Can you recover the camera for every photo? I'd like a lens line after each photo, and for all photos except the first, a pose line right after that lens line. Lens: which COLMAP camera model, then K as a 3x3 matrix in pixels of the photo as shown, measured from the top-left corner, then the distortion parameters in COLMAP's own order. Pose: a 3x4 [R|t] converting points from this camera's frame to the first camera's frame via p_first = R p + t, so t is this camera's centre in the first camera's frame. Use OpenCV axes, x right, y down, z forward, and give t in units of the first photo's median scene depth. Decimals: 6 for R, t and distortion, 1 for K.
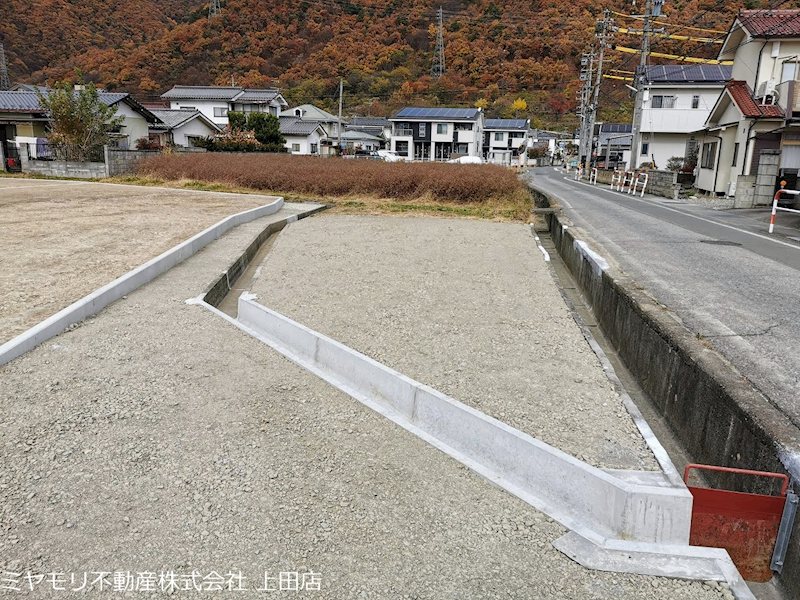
lens RADIAL K [[599.5, 0, 402.3], [0, 599.5, 299.8], [0, 0, 1]] dist [0.082904, -0.086332]
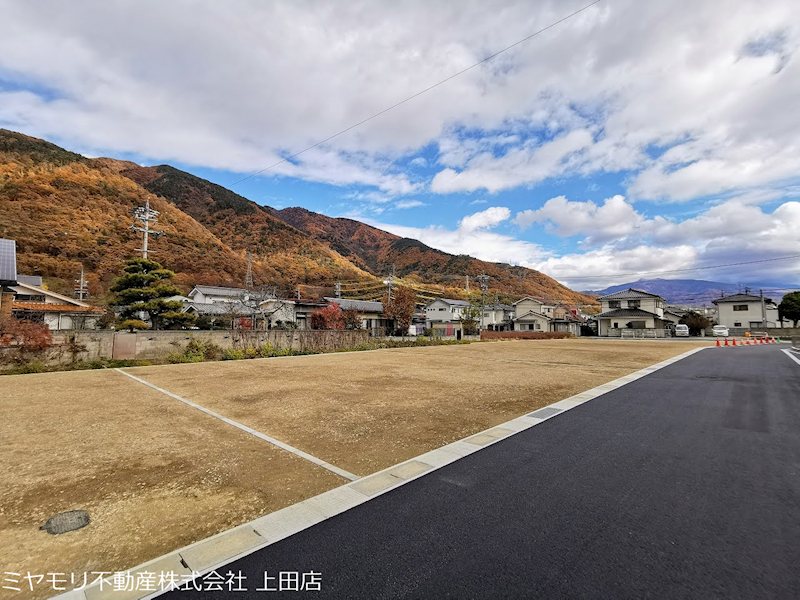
lens RADIAL K [[360.6, 0, 404.3], [0, 360.6, 286.0], [0, 0, 1]] dist [0.002332, 0.000994]
pose [[0.462762, 0.077274, 0.883108, -0.890810], [0.219461, 0.955197, -0.198583, -0.083891], [-0.858888, 0.285704, 0.425070, 0.250726]]
